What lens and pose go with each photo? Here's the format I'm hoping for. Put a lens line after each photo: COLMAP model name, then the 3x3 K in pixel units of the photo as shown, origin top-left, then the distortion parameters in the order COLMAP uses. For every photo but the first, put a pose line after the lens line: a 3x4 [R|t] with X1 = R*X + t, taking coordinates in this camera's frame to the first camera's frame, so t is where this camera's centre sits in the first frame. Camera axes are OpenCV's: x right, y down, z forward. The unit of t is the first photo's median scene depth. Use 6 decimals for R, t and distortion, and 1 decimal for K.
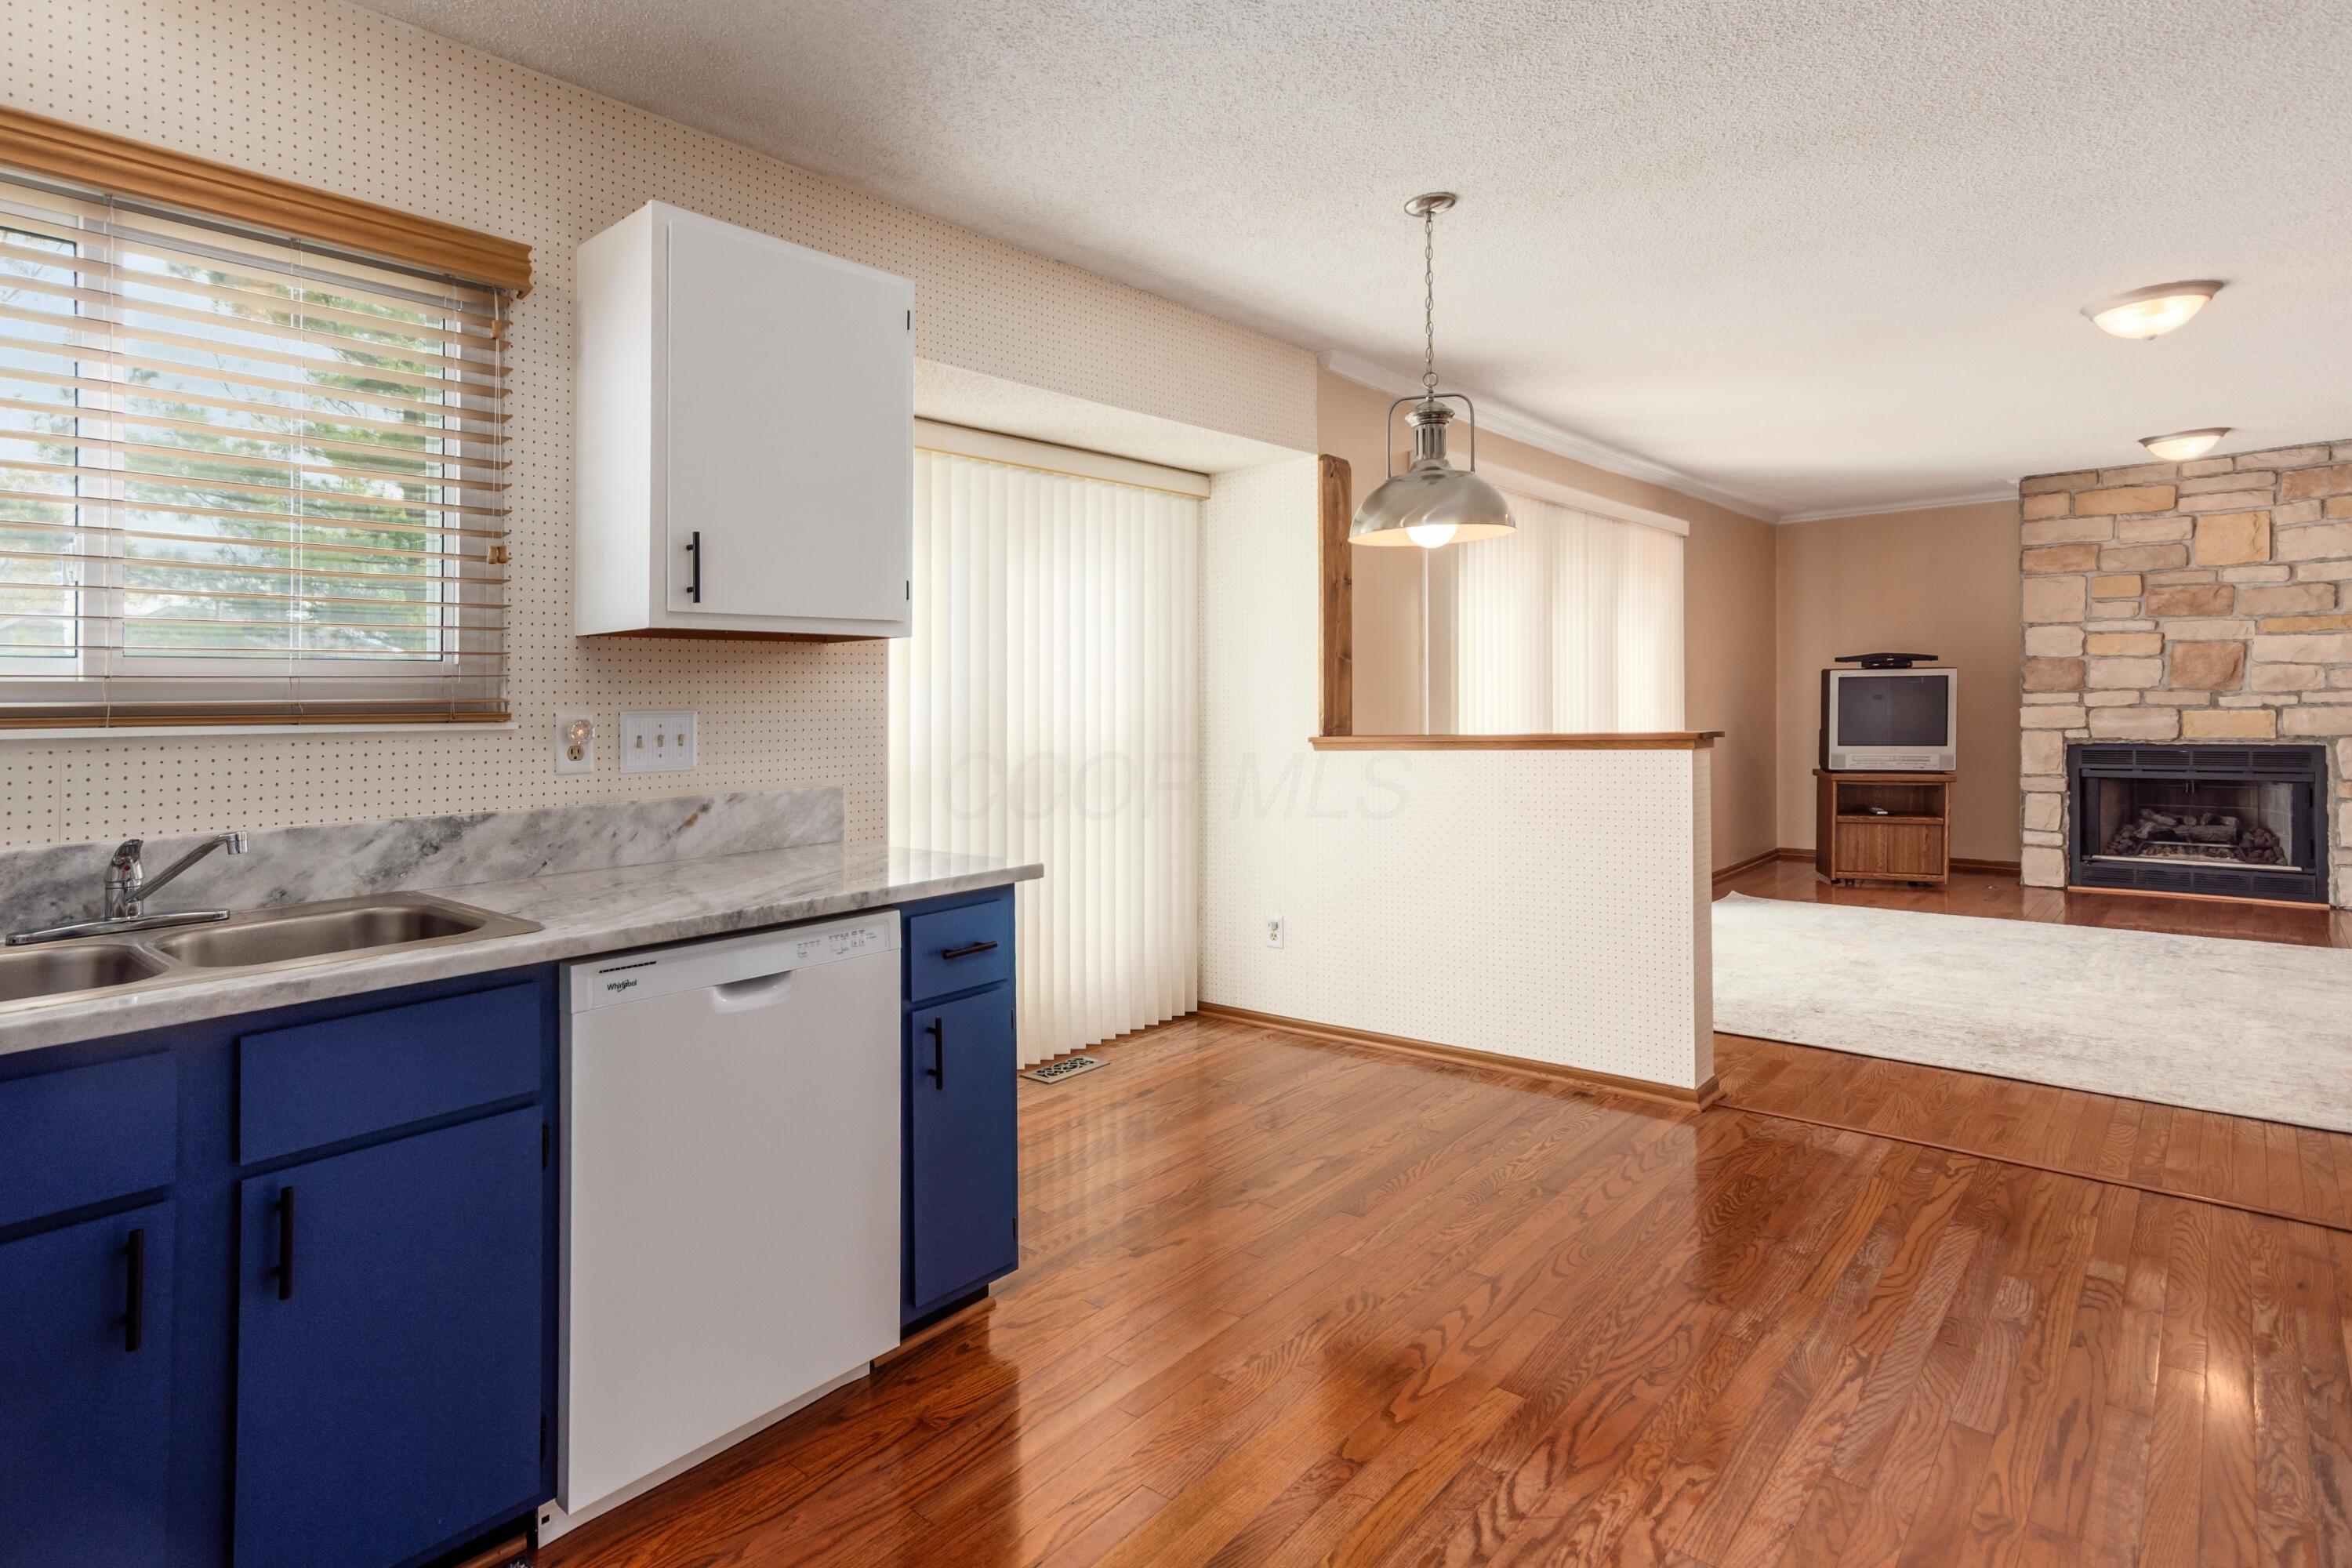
lens RADIAL K [[1198.2, 0, 1032.3], [0, 1198.2, 753.7], [0, 0, 1]] dist [0.001302, 0.008949]
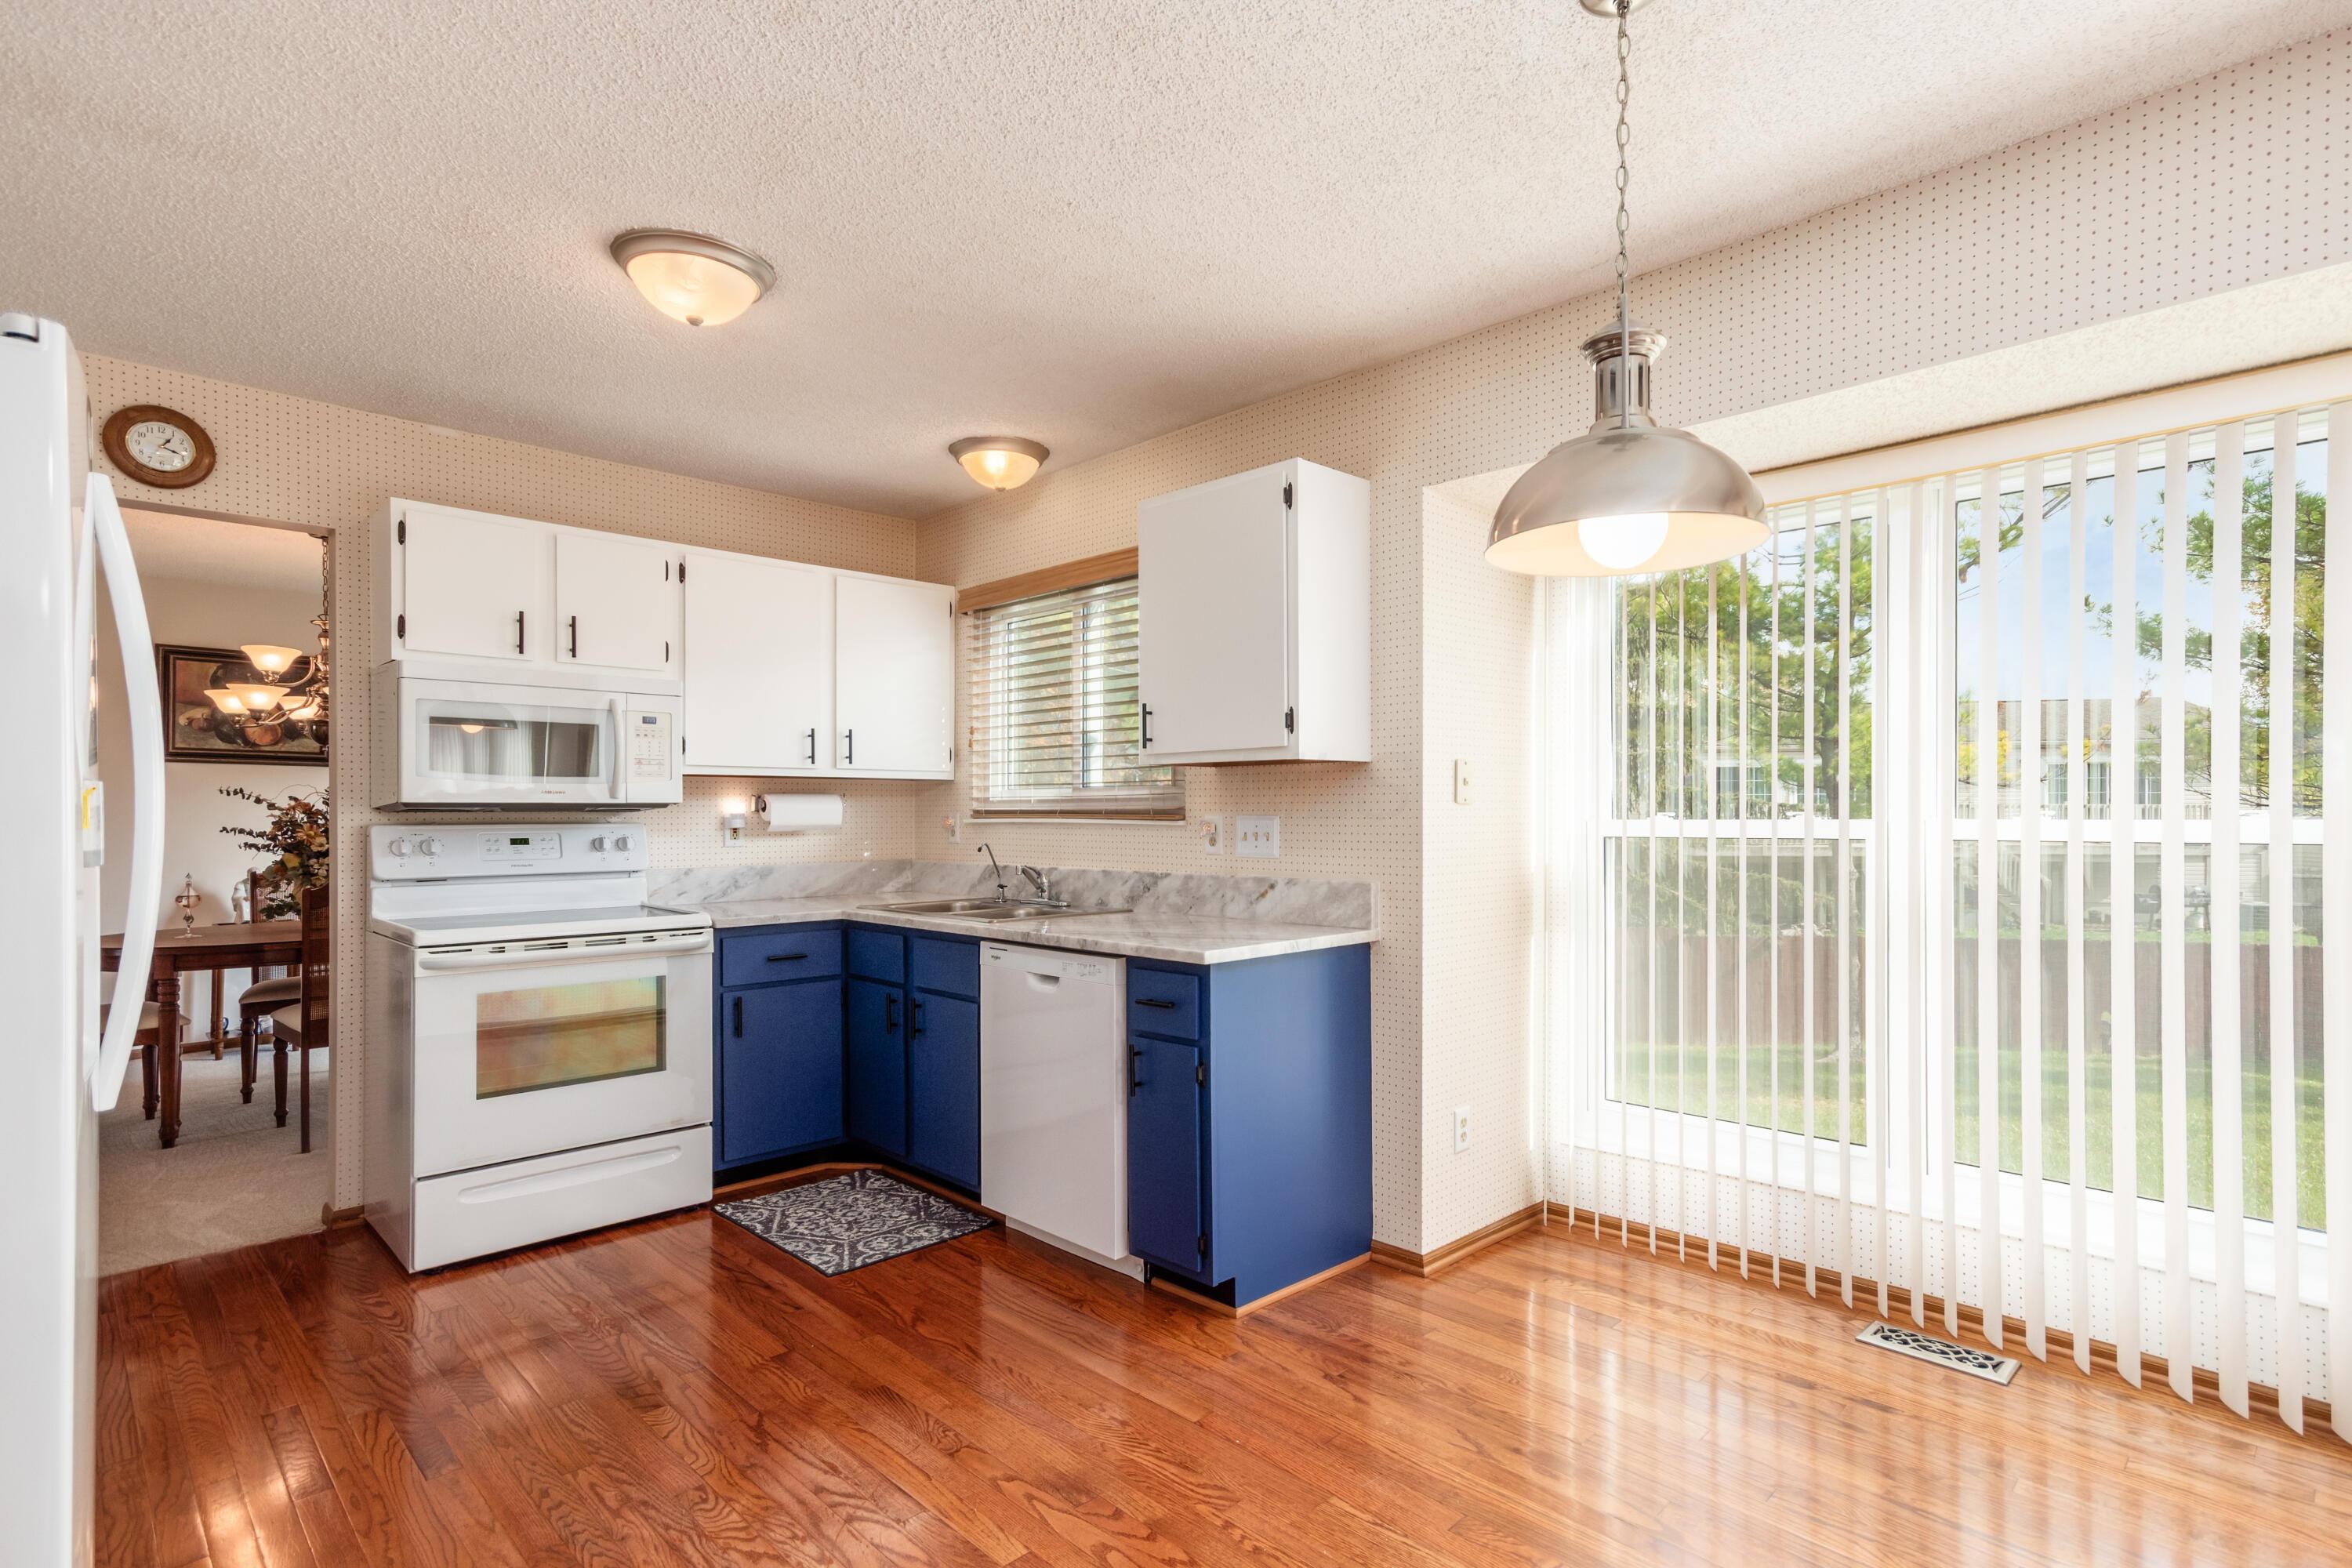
lens RADIAL K [[1157.3, 0, 1227.1], [0, 1157.3, 792.0], [0, 0, 1]] dist [-0.020484, 0.023146]
pose [[0.004858, 0.003574, -0.999982, 1.157366], [-0.035875, 0.999351, 0.003397, -0.072144], [0.999344, 0.035858, 0.004983, 1.011271]]
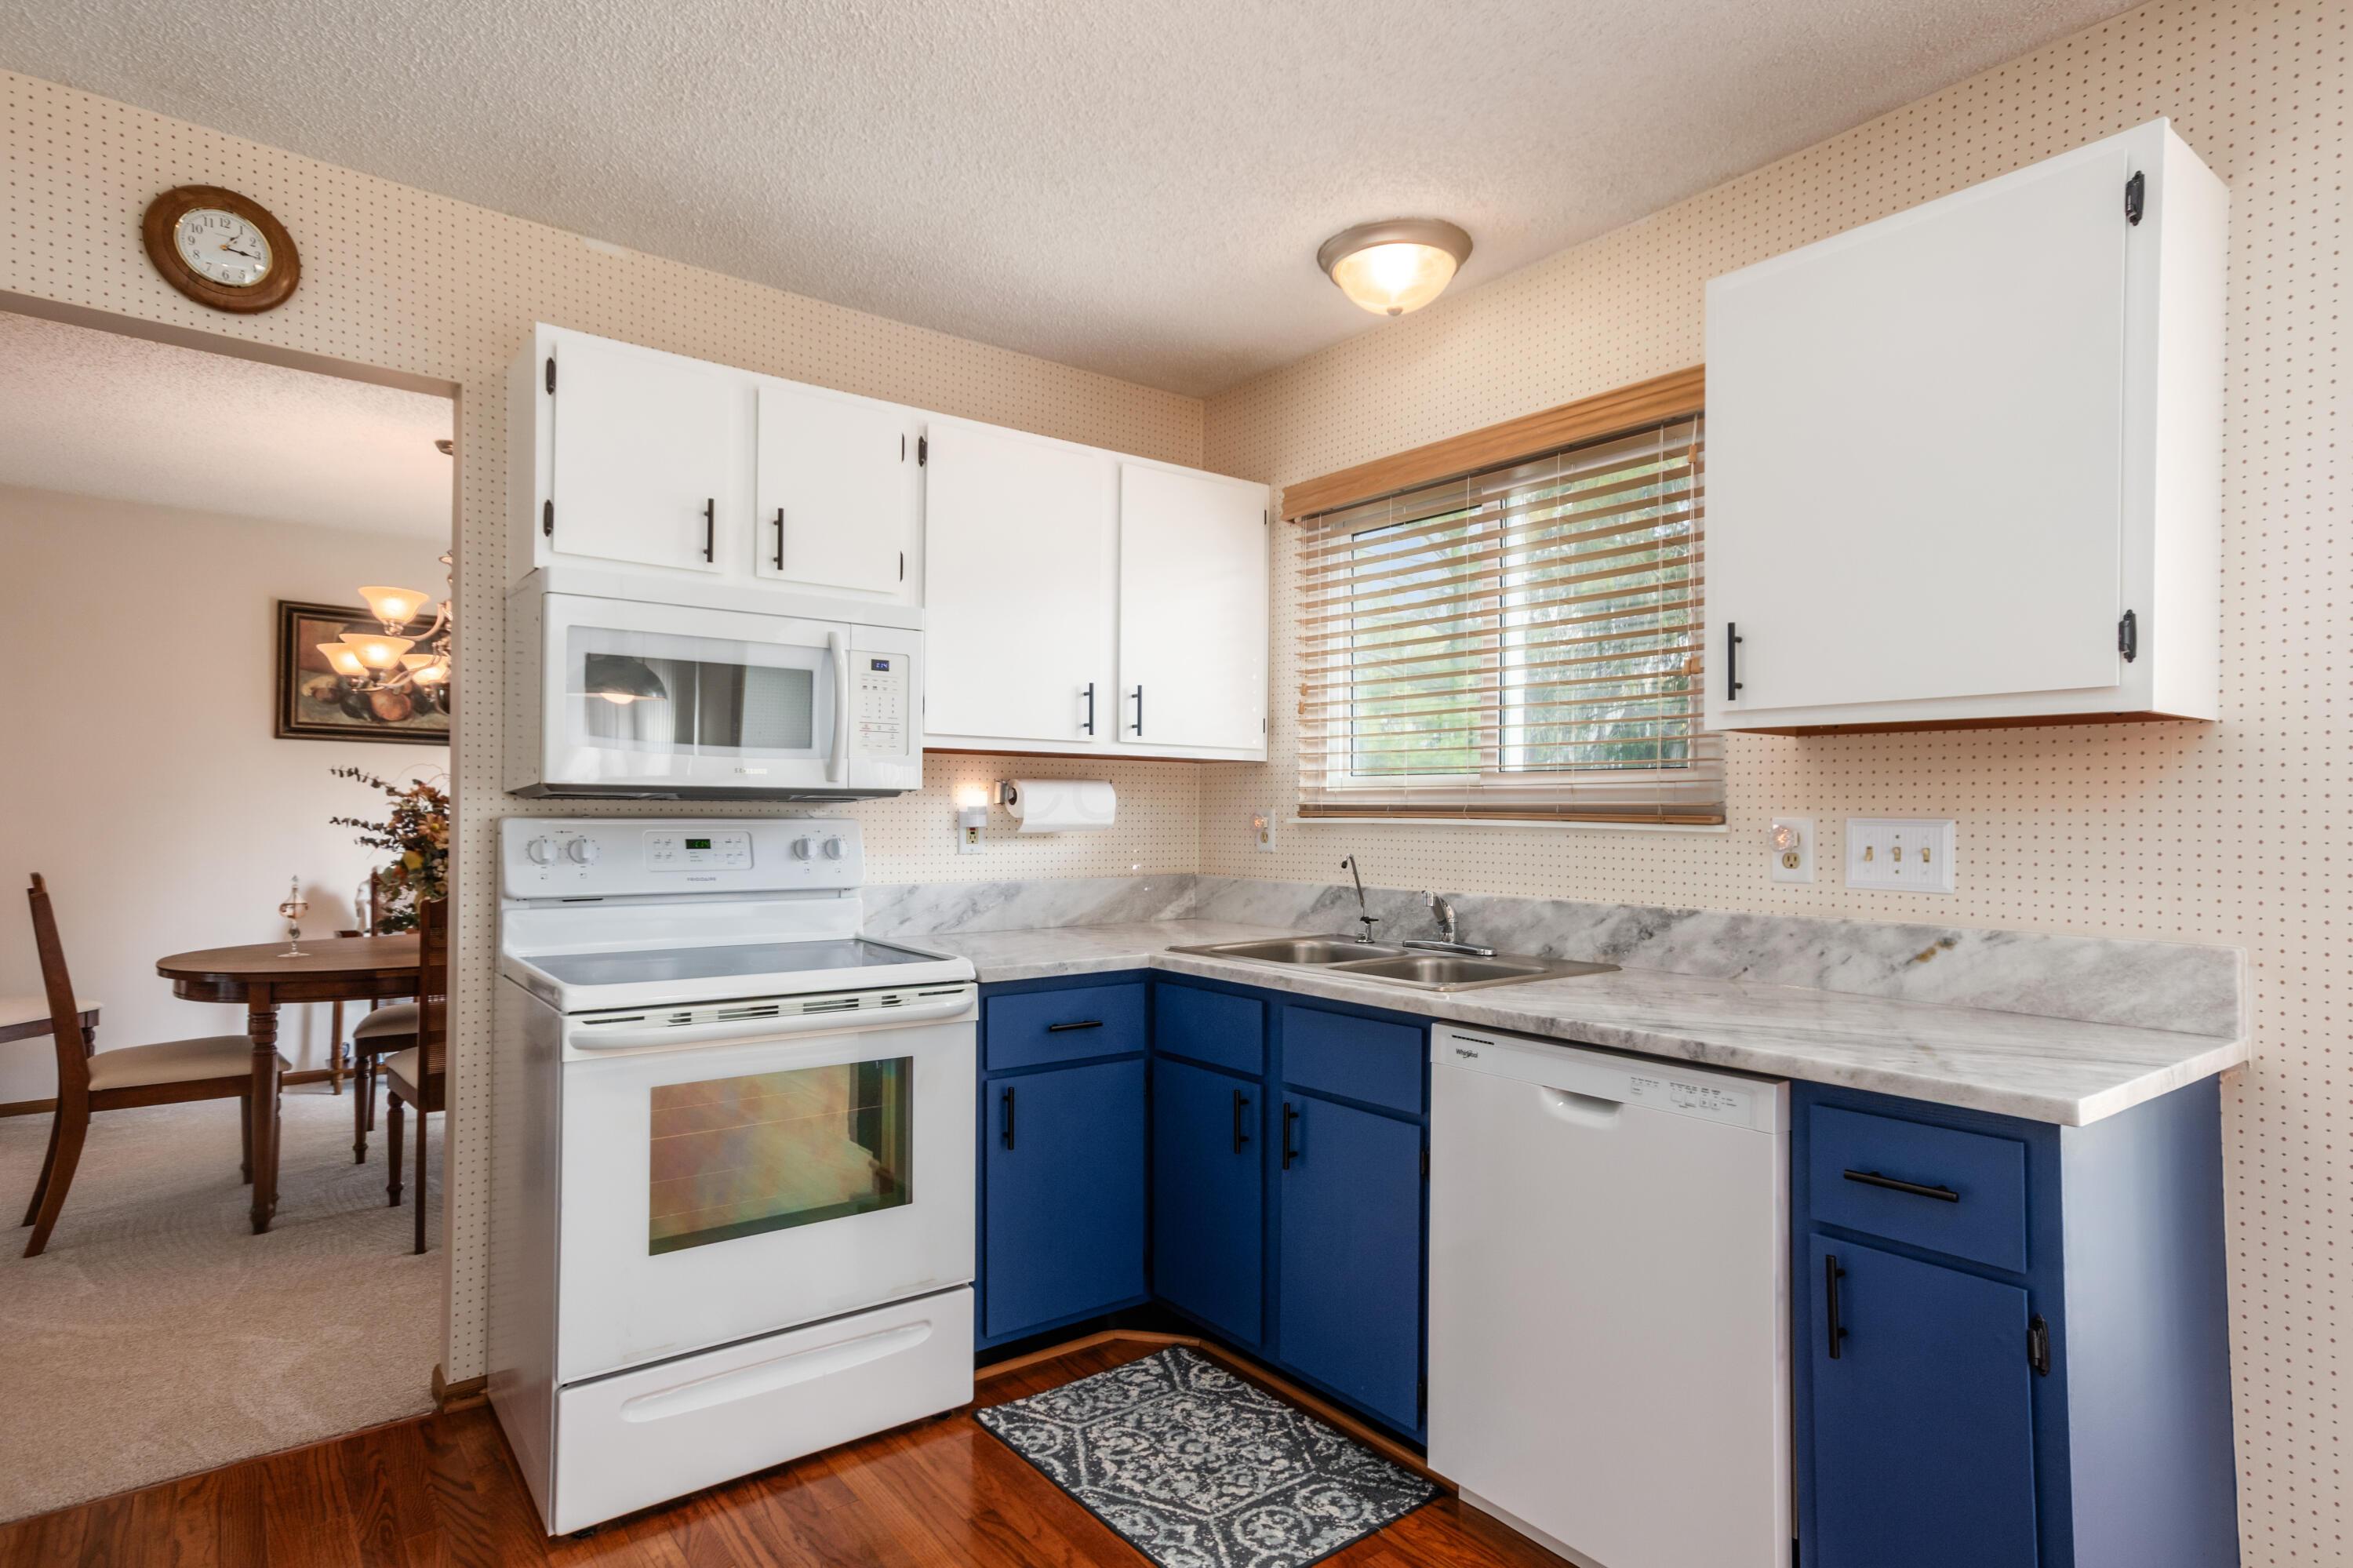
lens RADIAL K [[1250.6, 0, 1164.0], [0, 1250.6, 777.7], [0, 0, 1]] dist [-0.036340, 0.057322]
pose [[-0.147427, -0.006111, -0.989054, 0.665833], [-0.042827, 0.999082, 0.000211, -0.045015], [0.988145, 0.042390, -0.147554, 0.653606]]
